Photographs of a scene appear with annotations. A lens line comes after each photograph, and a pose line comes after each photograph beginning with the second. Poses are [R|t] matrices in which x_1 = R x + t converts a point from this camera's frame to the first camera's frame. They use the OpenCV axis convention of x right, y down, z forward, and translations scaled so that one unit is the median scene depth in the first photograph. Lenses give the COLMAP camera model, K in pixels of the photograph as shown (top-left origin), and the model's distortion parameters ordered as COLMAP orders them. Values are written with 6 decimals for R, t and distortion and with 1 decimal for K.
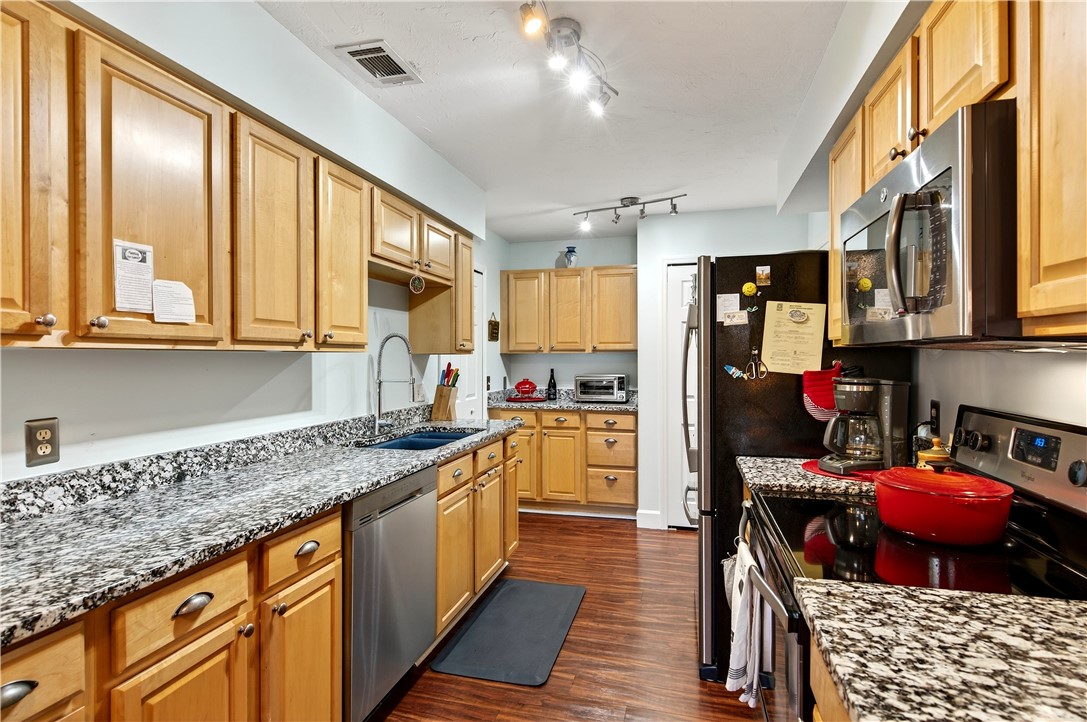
lens RADIAL K [[504.6, 0, 562.8], [0, 504.6, 360.1], [0, 0, 1]] dist [0.024569, -0.011856]
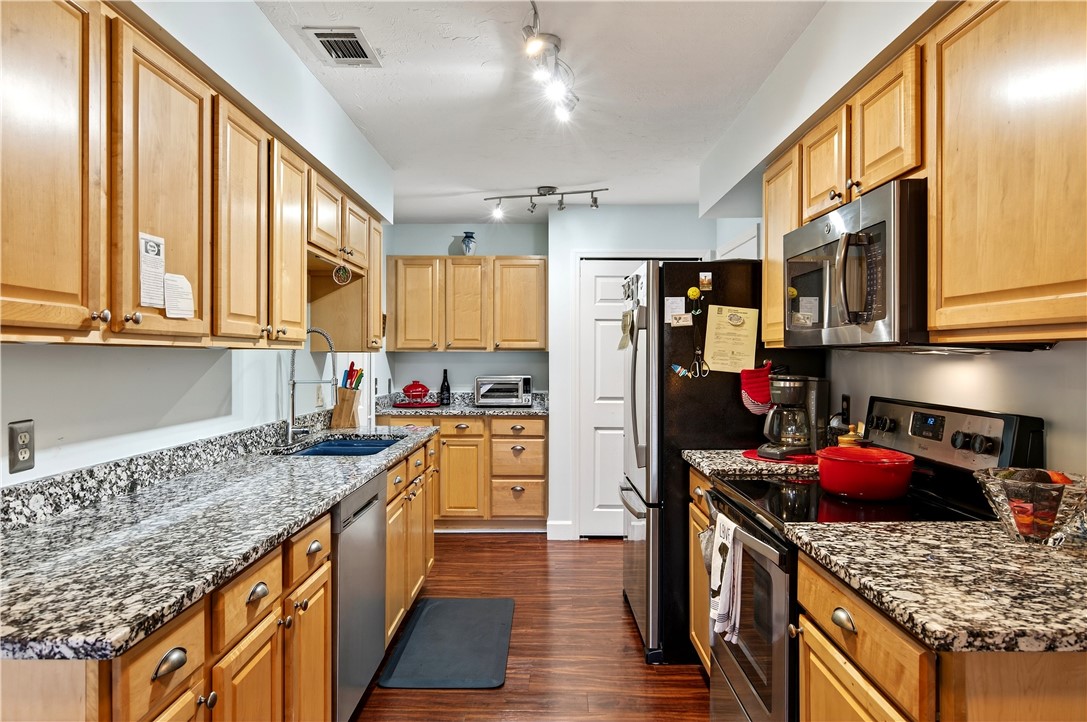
lens RADIAL K [[614.9, 0, 543.5], [0, 614.9, 361.0], [0, 0, 1]] dist [0.002460, 0.000886]
pose [[0.972607, 0.002967, 0.232435, -0.267878], [-0.003248, 0.999994, 0.000825, 0.003008], [-0.232432, -0.001557, 0.972611, -0.208491]]
